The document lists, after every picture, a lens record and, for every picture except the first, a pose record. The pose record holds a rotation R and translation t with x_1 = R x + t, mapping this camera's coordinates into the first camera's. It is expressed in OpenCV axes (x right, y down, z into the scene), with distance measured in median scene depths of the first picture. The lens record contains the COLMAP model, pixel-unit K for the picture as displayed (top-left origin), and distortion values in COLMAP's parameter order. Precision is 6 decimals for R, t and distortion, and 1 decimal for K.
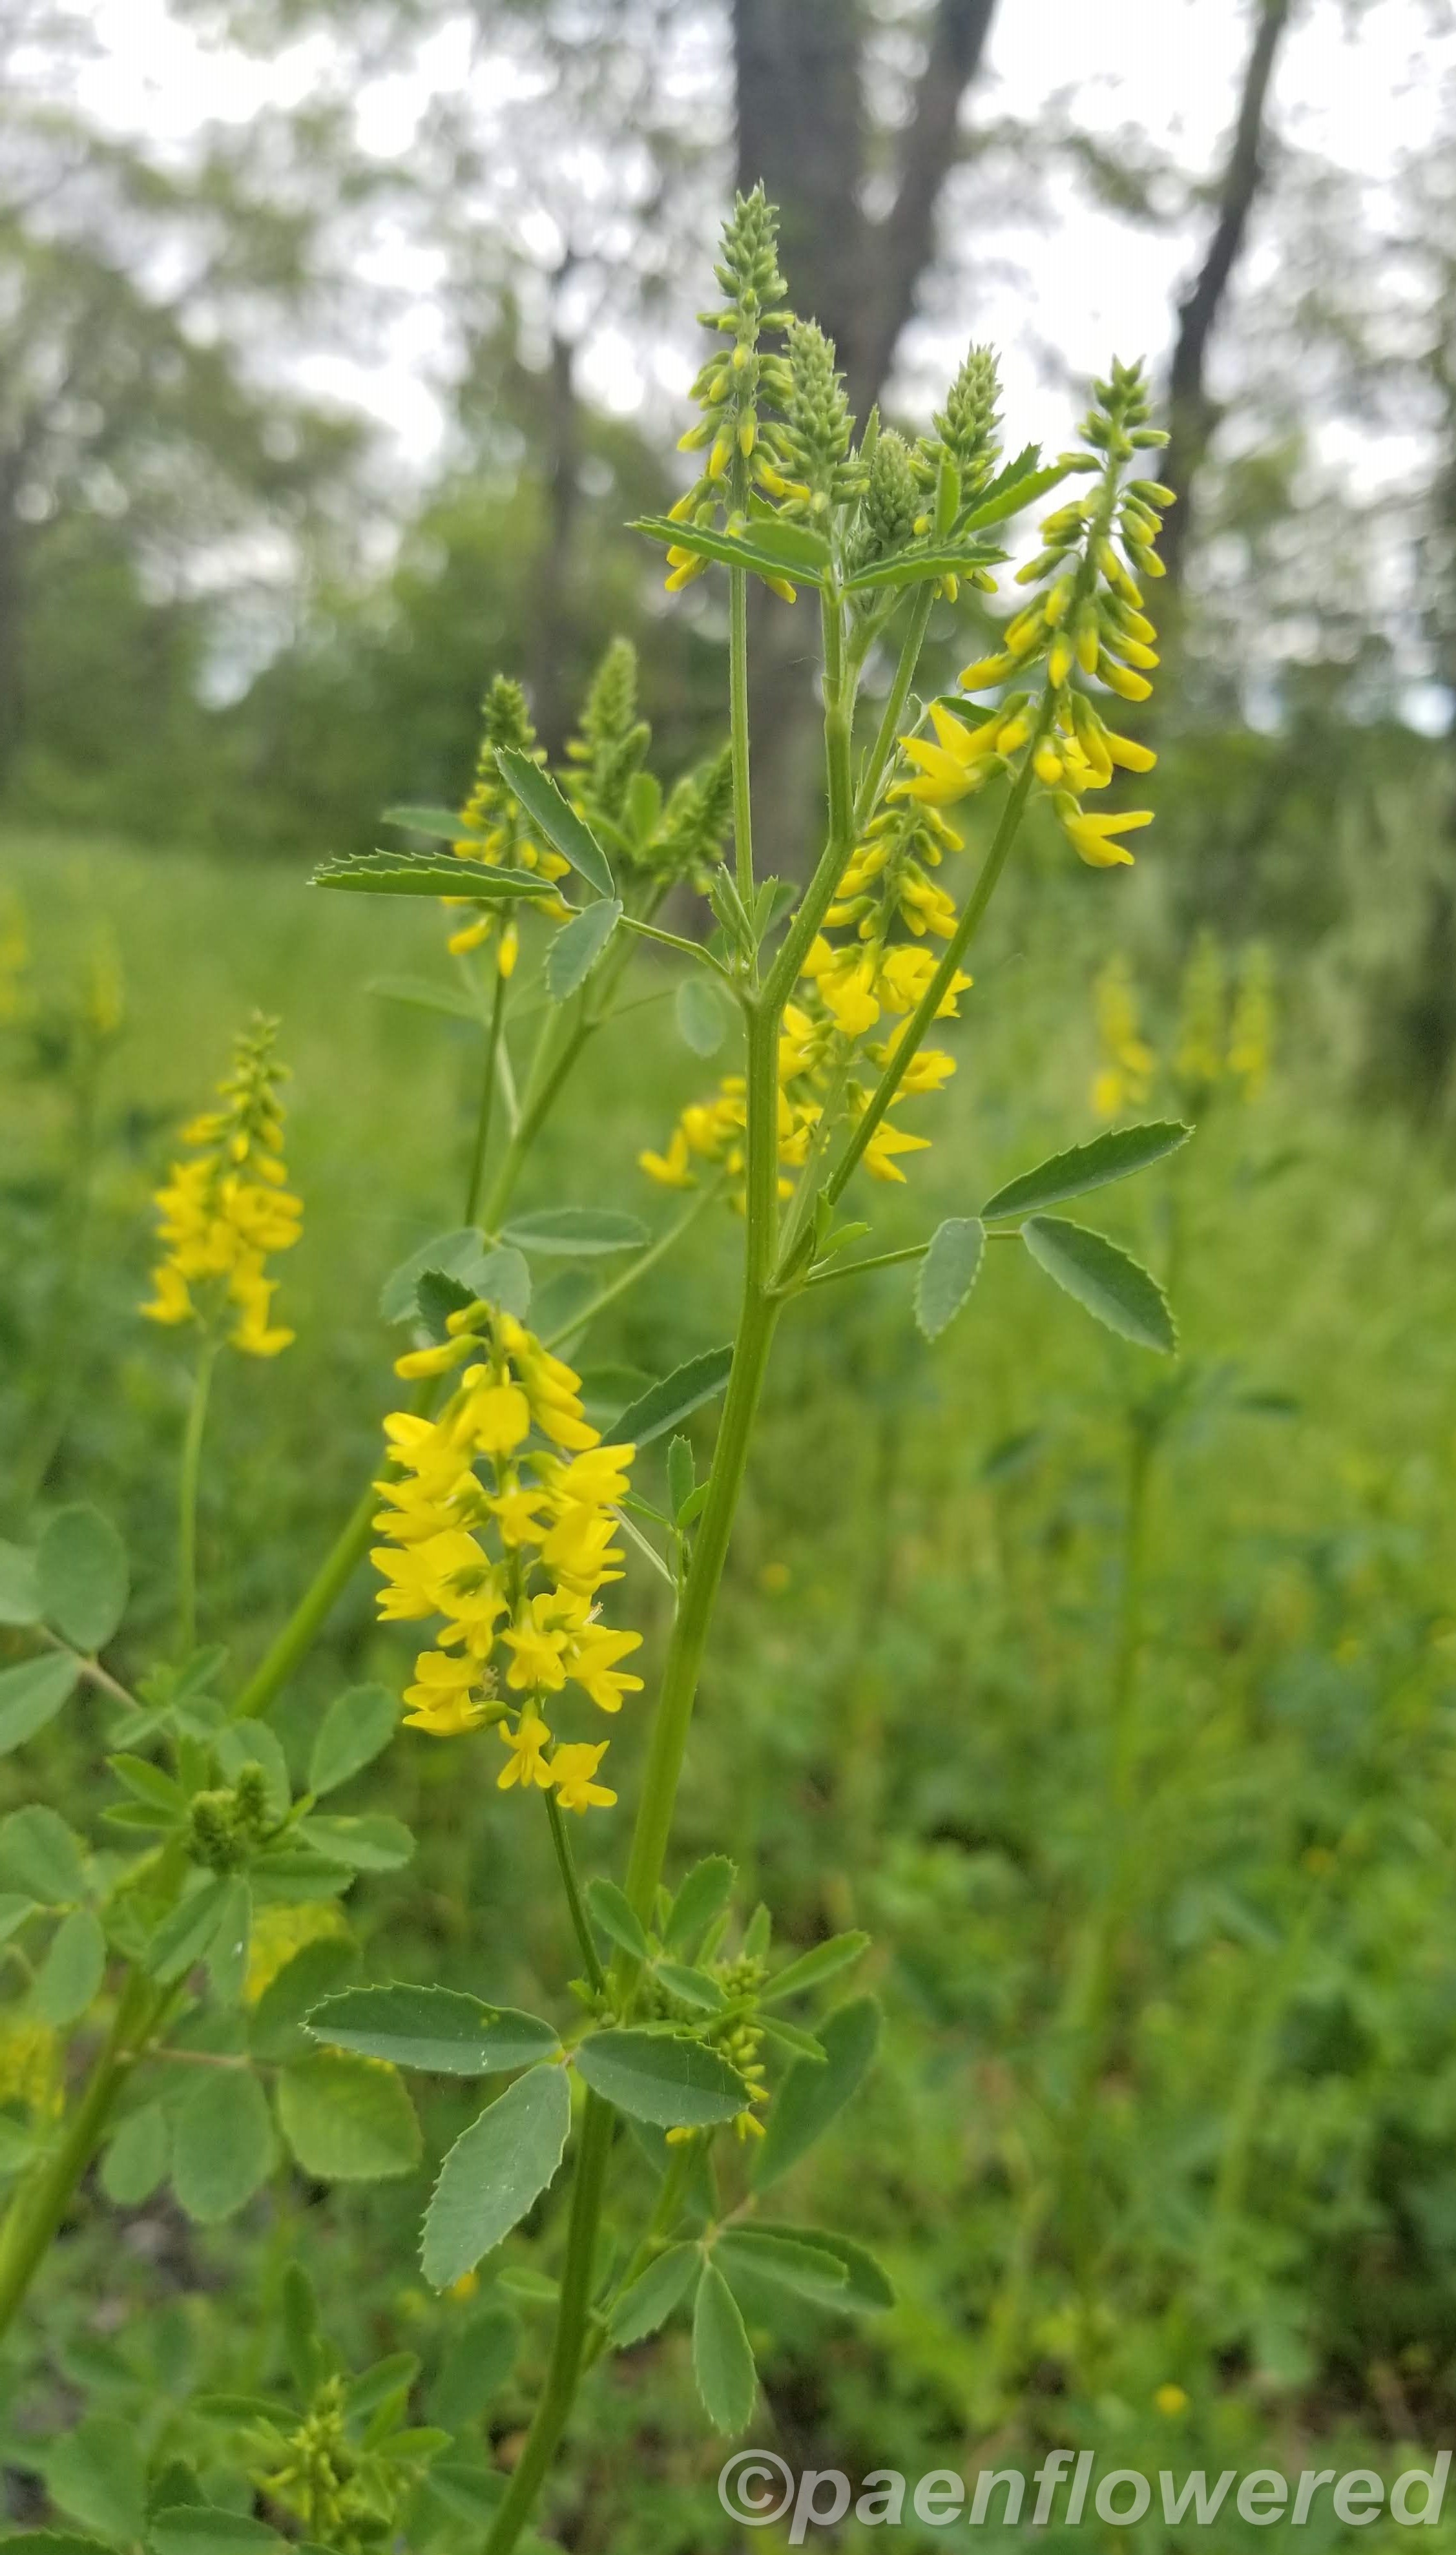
lens RADIAL K [[2166.4, 0, 728.0], [0, 2166.4, 1277.5], [0, 0, 1]] dist [0.127253, -0.439774]
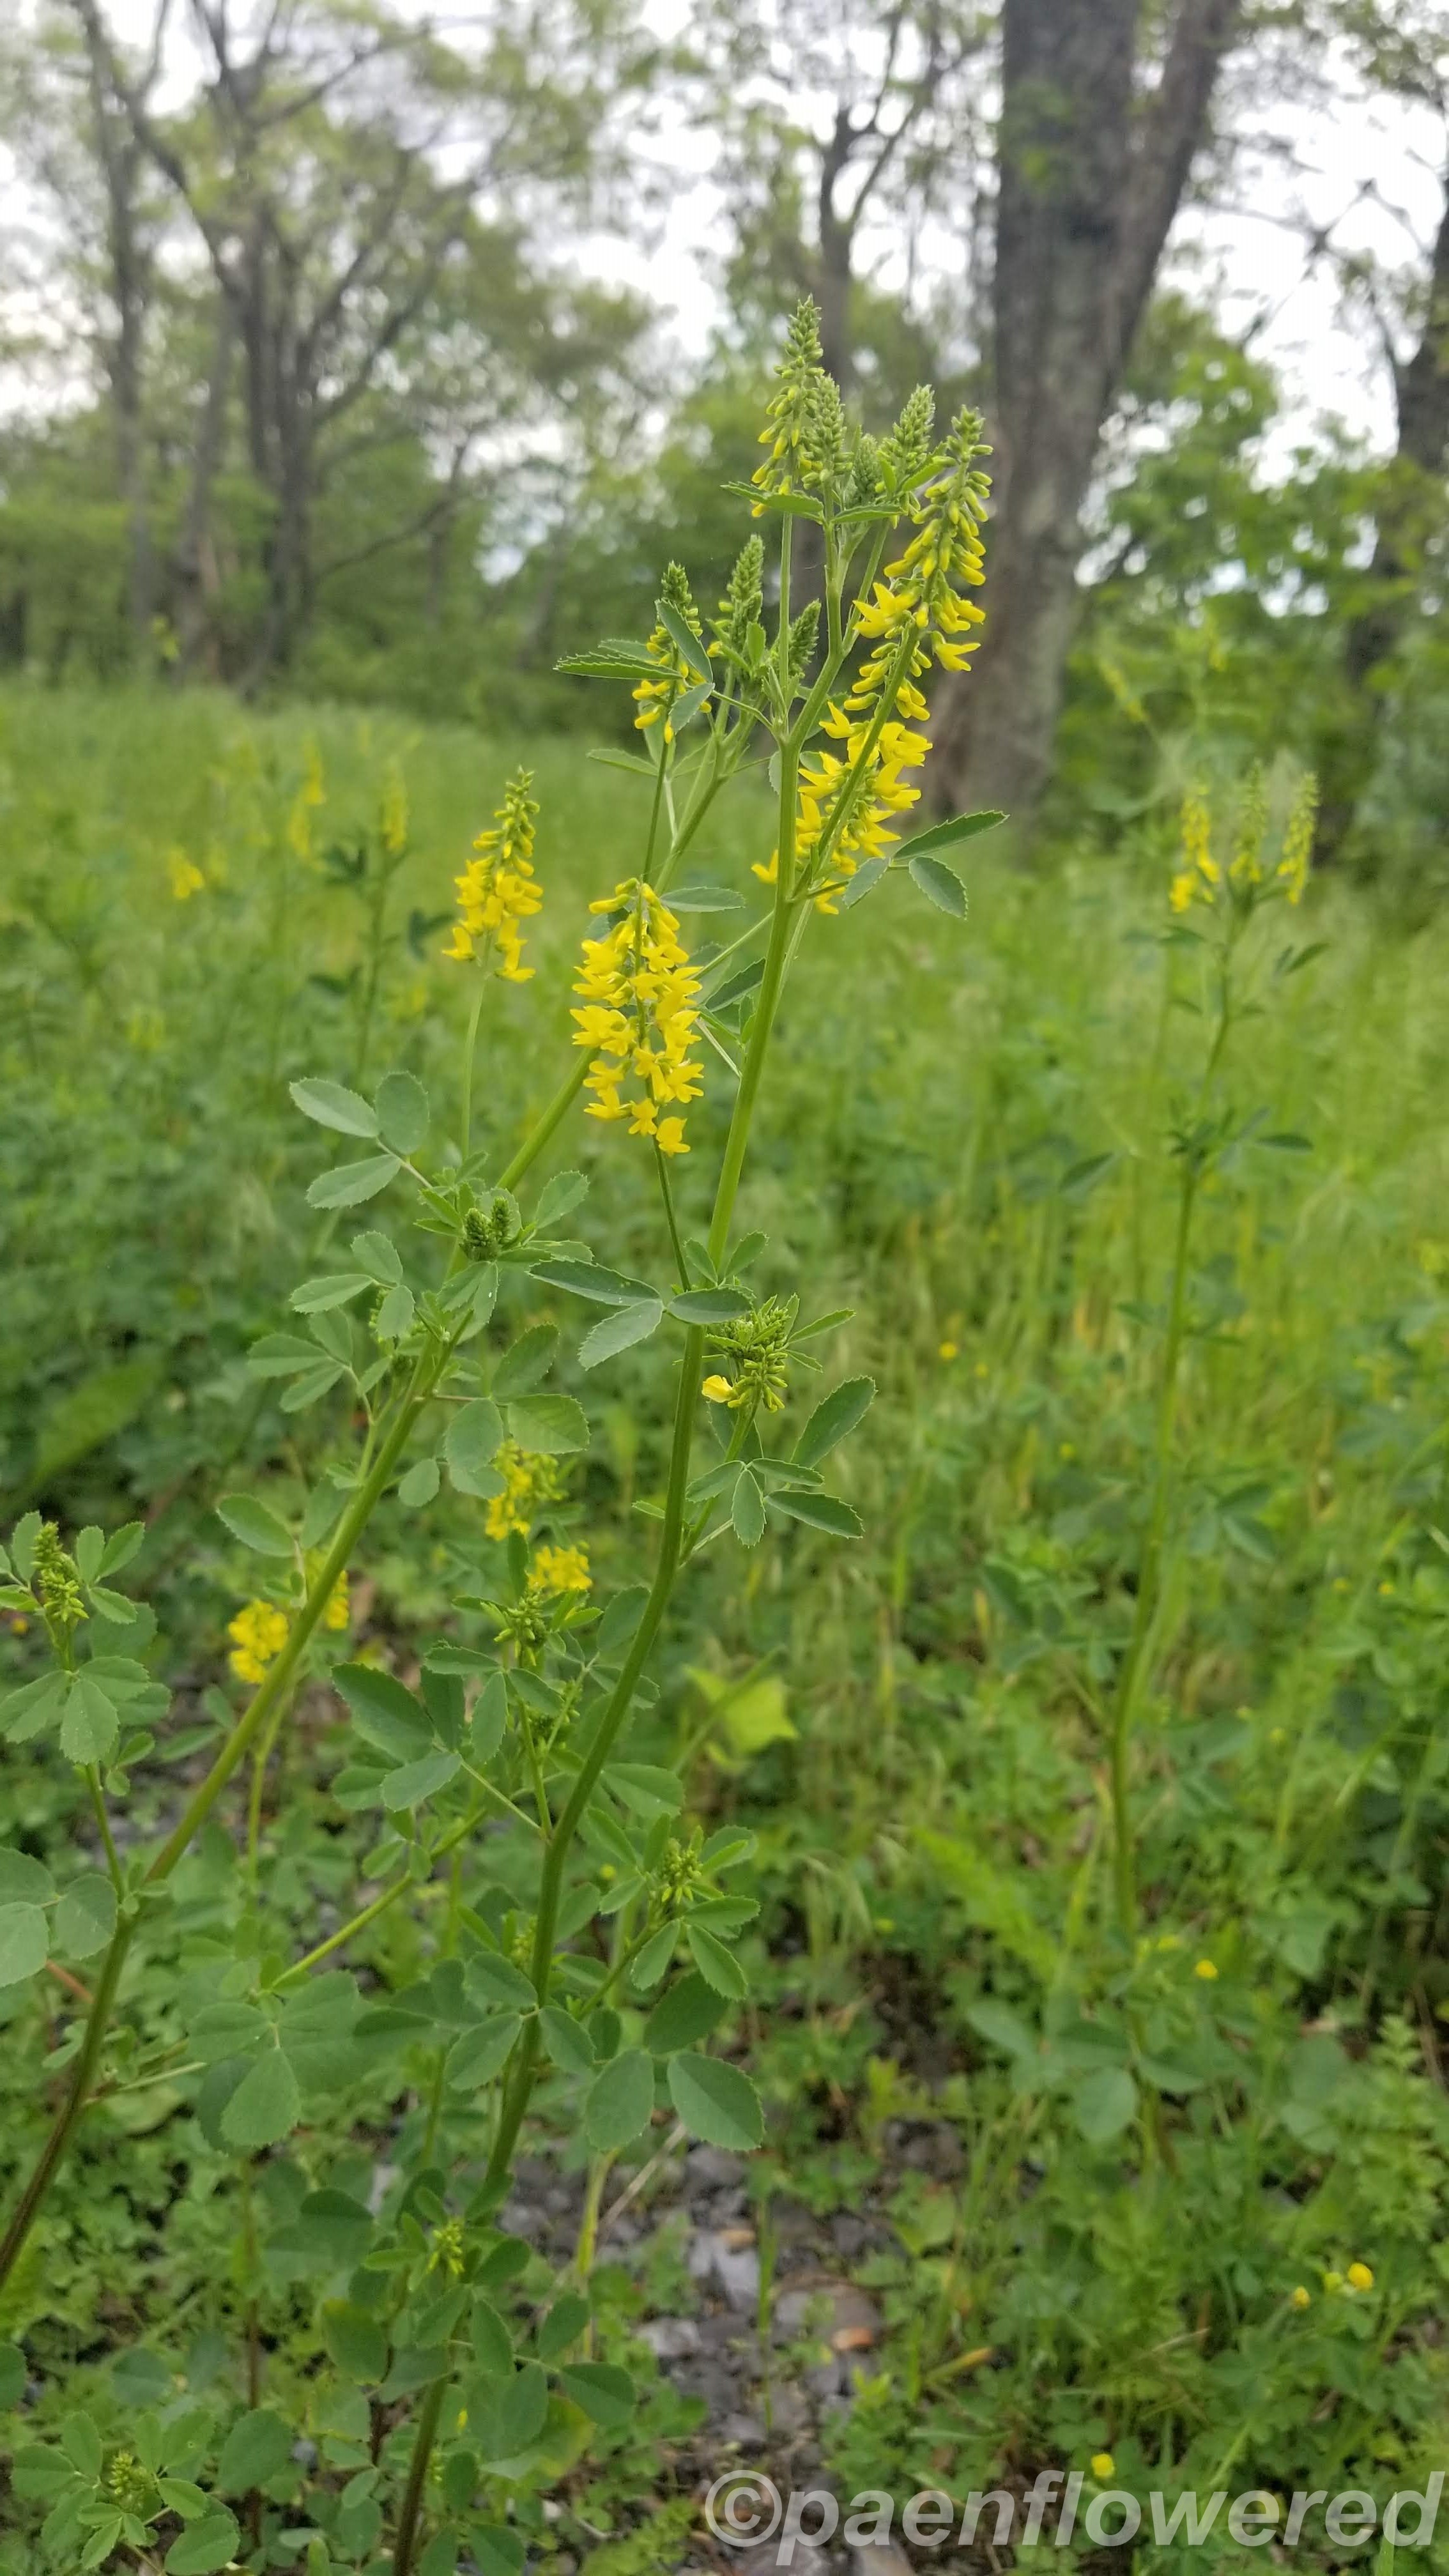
lens RADIAL K [[2407.2, 0, 724.5], [0, 2407.2, 1288.0], [0, 0, 1]] dist [-0.004252, 0.004991]
pose [[0.991807, 0.044500, -0.119747, 0.035479], [-0.040890, 0.998637, 0.032441, 0.042576], [0.121027, -0.027279, 0.992274, -0.164138]]
